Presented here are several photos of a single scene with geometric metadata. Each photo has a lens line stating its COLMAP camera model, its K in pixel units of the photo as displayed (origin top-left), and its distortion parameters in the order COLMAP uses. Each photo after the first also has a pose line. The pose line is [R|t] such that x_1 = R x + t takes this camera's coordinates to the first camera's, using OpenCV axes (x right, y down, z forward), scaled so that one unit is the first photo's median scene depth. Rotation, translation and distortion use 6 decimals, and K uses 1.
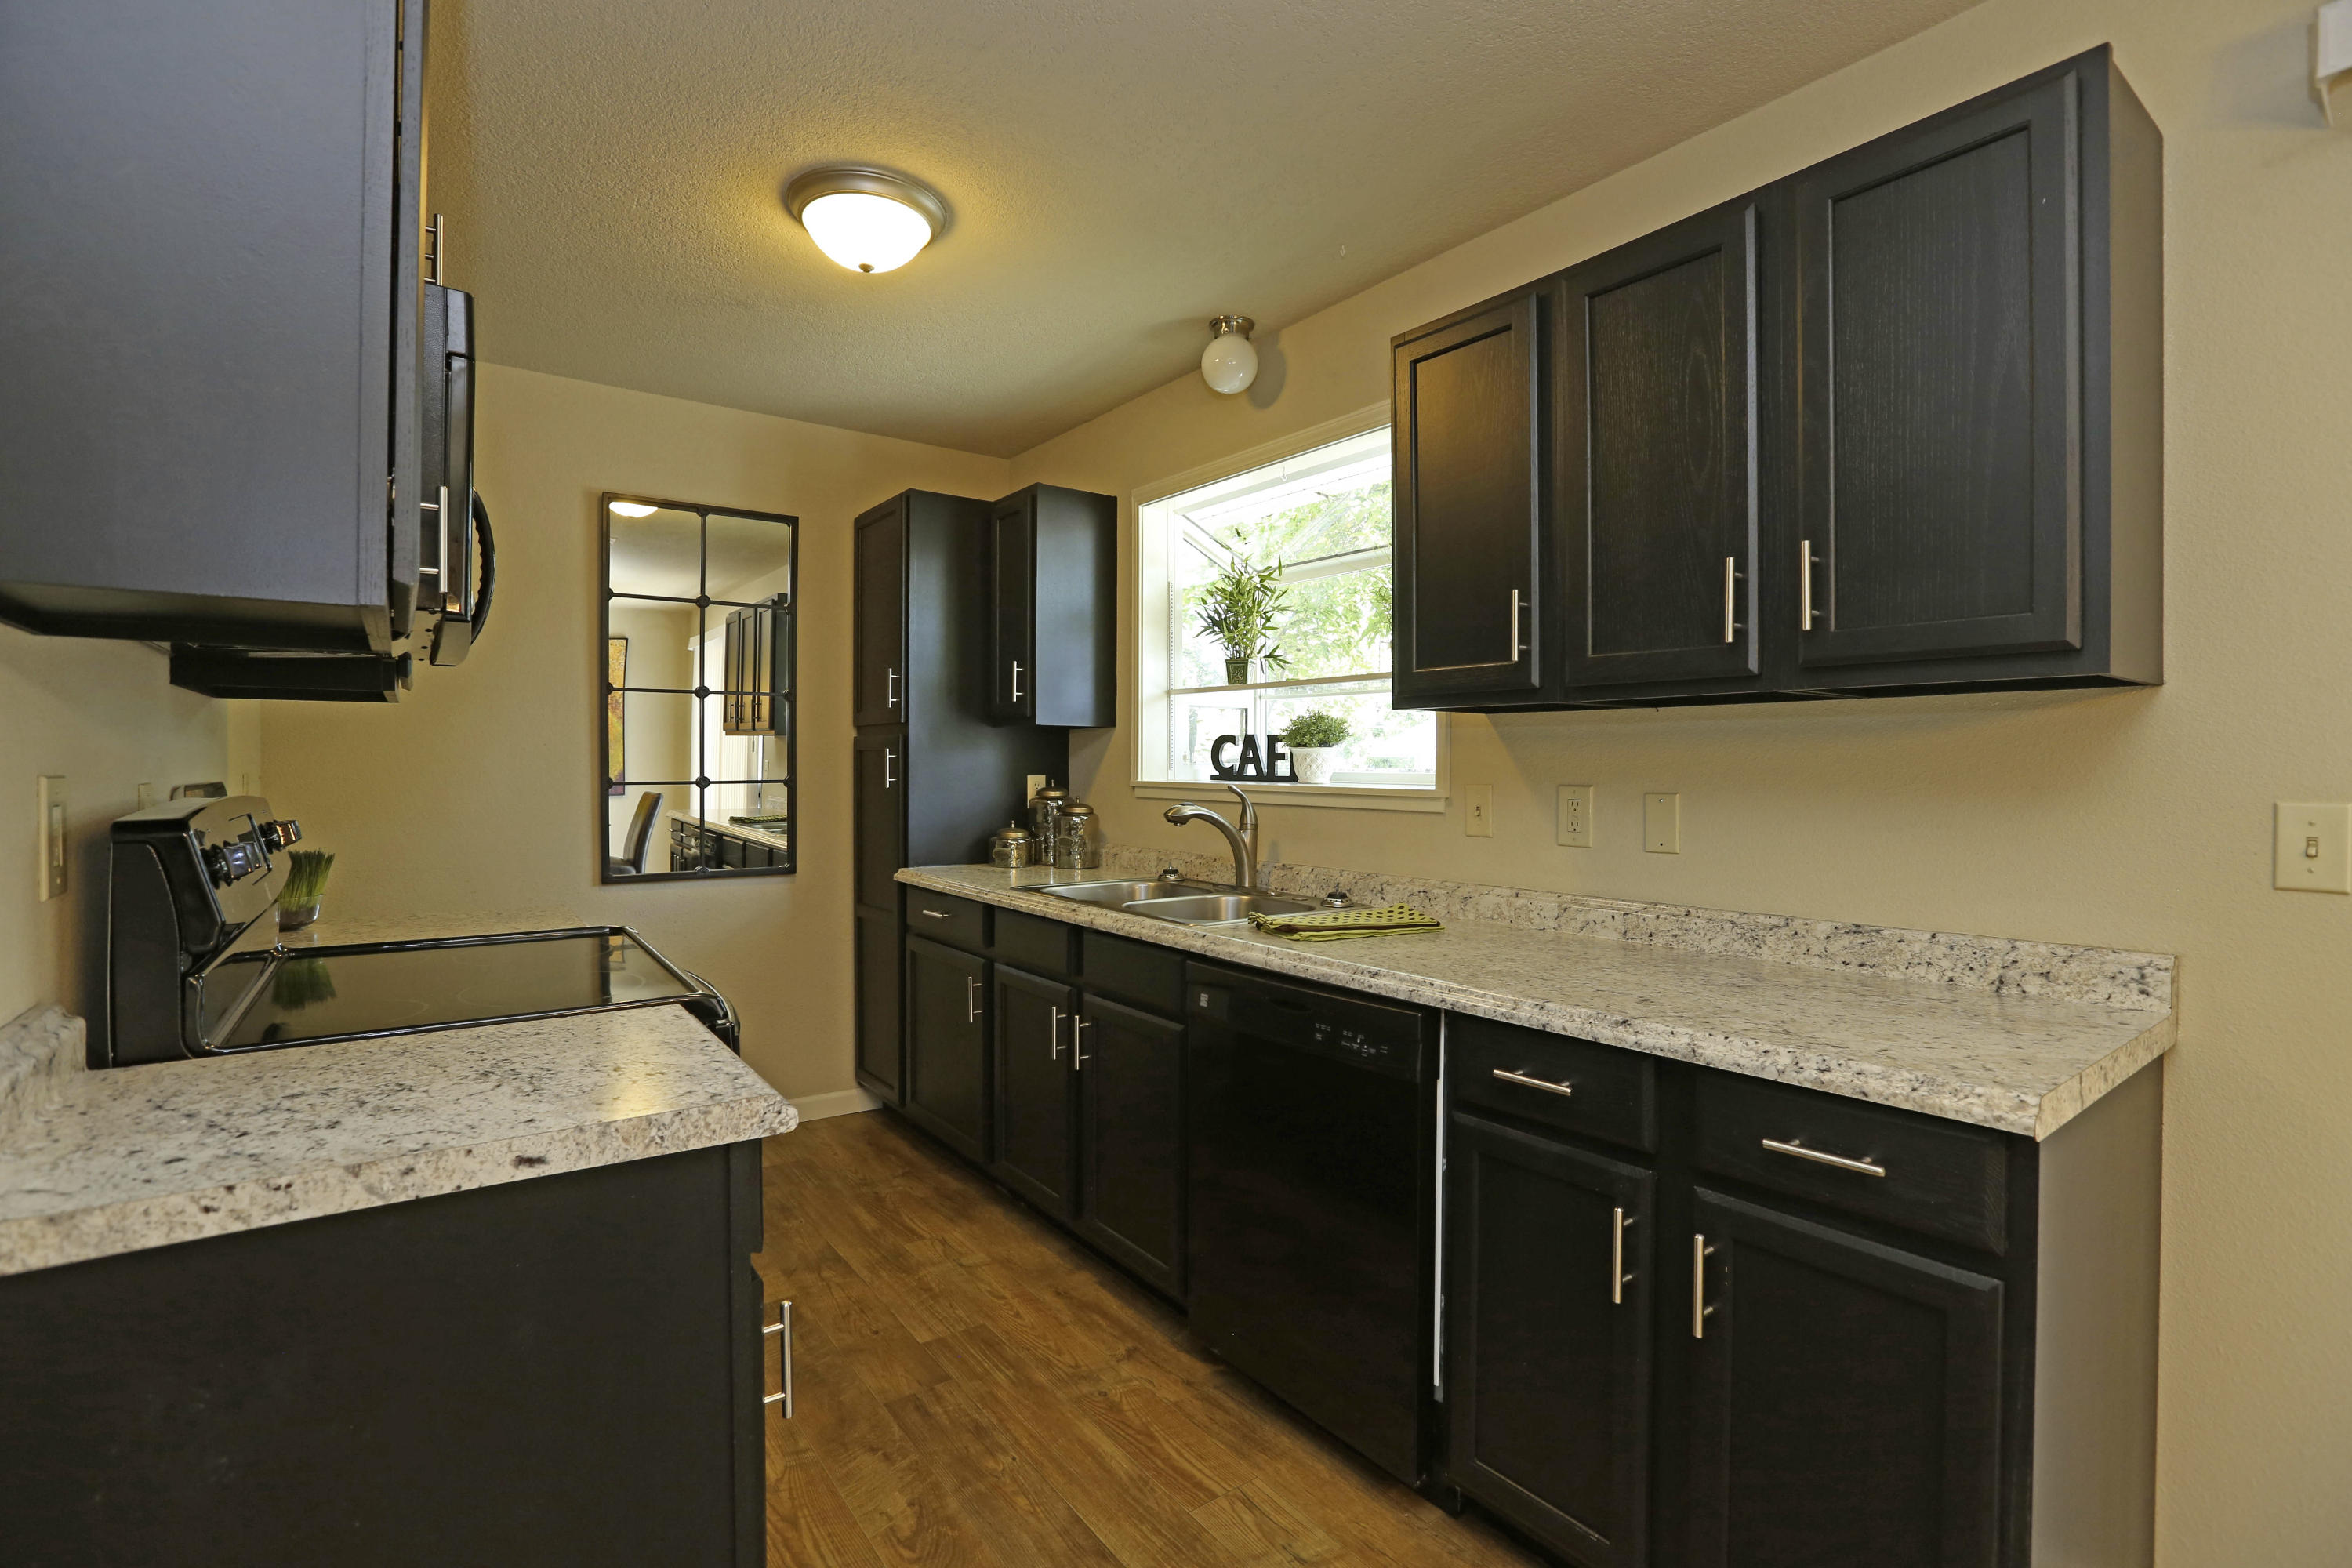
lens RADIAL K [[1072.2, 0, 1171.8], [0, 1072.2, 773.3], [0, 0, 1]] dist [-0.023971, 0.000030]
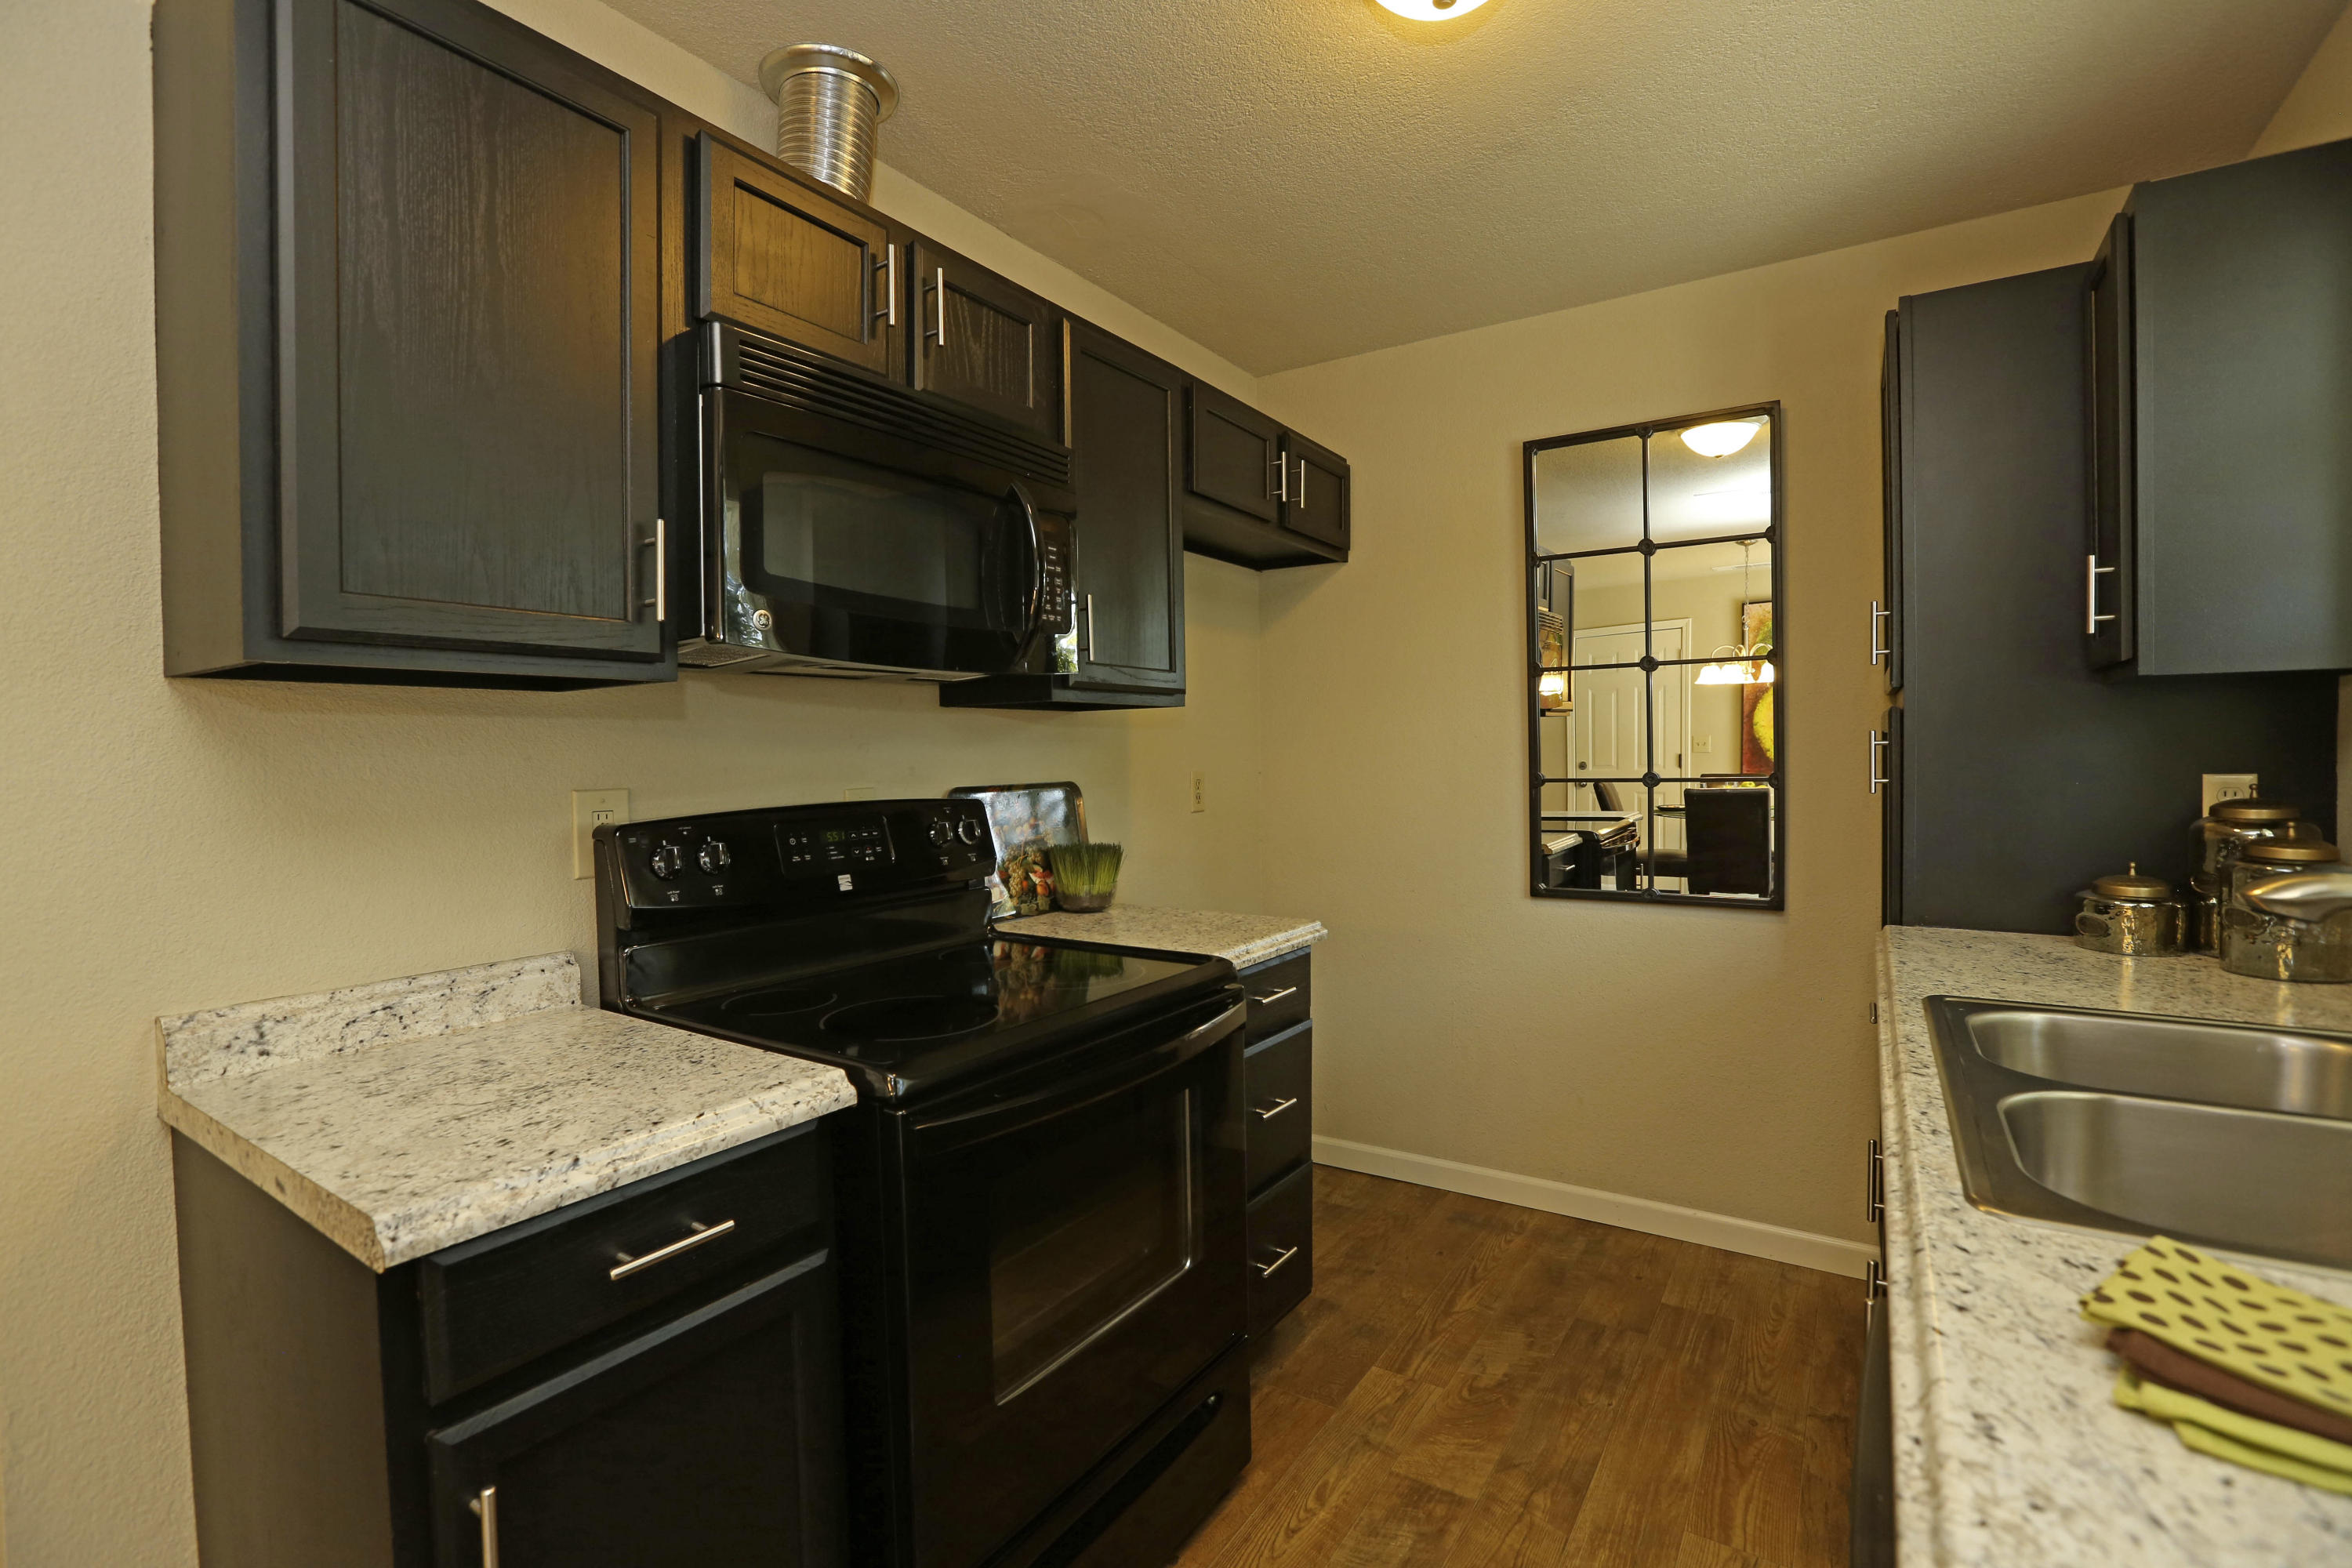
lens RADIAL K [[1072.2, 0, 1171.9], [0, 1072.2, 768.4], [0, 0, 1]] dist [-0.023971, 0.000030]
pose [[0.340942, 0.009615, -0.940035, 0.170894], [0.008003, 0.999882, 0.013130, -0.011806], [0.940050, -0.012000, 0.340825, 0.394753]]
